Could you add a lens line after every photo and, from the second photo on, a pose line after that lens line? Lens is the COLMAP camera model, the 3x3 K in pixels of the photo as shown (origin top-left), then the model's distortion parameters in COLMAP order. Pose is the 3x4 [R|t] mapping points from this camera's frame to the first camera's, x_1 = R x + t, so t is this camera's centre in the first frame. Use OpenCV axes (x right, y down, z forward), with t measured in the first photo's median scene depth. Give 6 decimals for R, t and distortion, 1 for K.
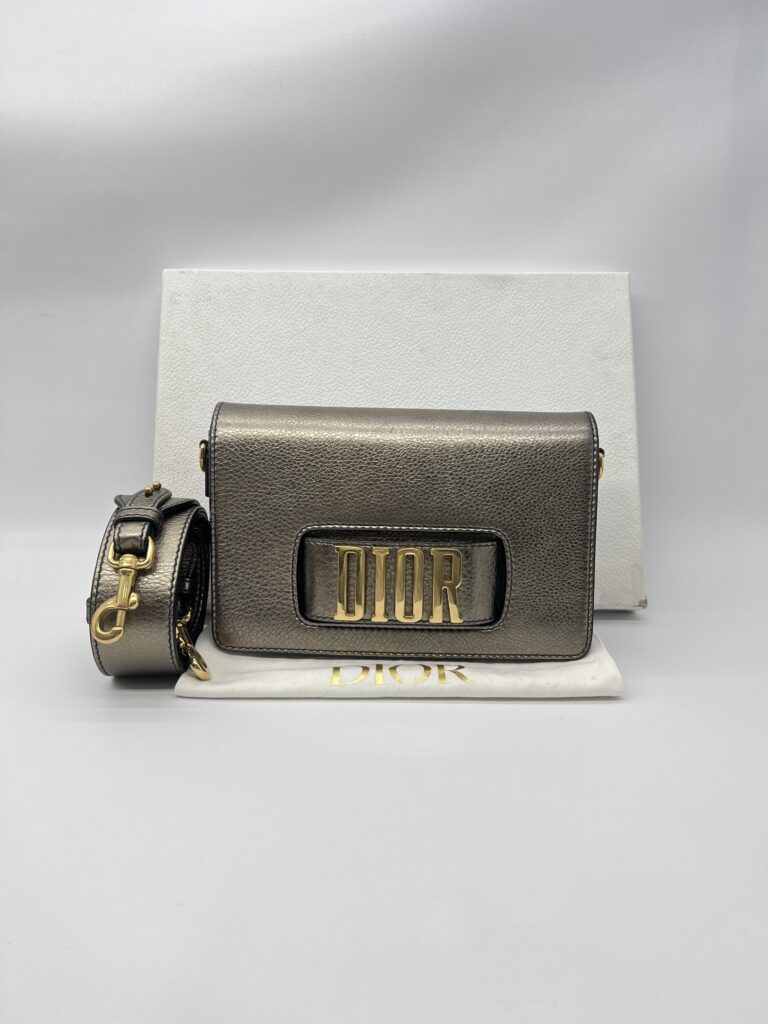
lens RADIAL K [[780.5, 0, 383.2], [0, 780.5, 516.6], [0, 0, 1]] dist [0.066377, 0.000273]
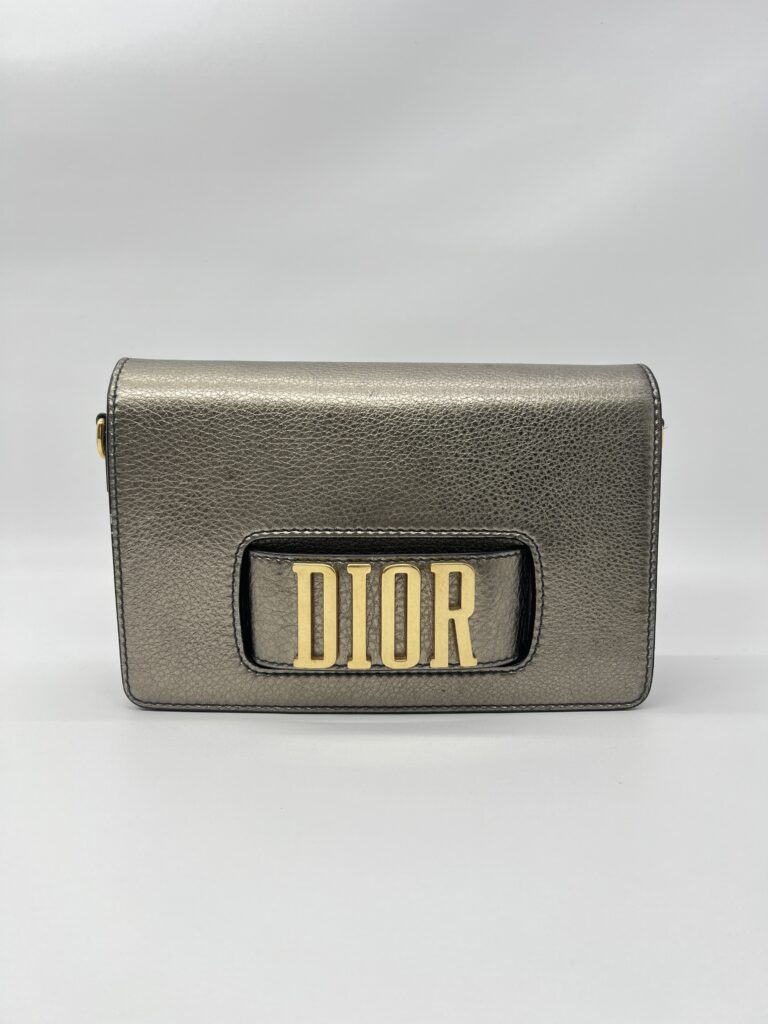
lens RADIAL K [[780.5, 0, 399.2], [0, 780.5, 513.3], [0, 0, 1]] dist [0.066377, 0.000273]
pose [[0.997742, -0.019831, 0.064176, -0.011476], [0.018346, 0.999552, 0.023638, -0.019576], [-0.064616, -0.022408, 0.997659, 0.297788]]
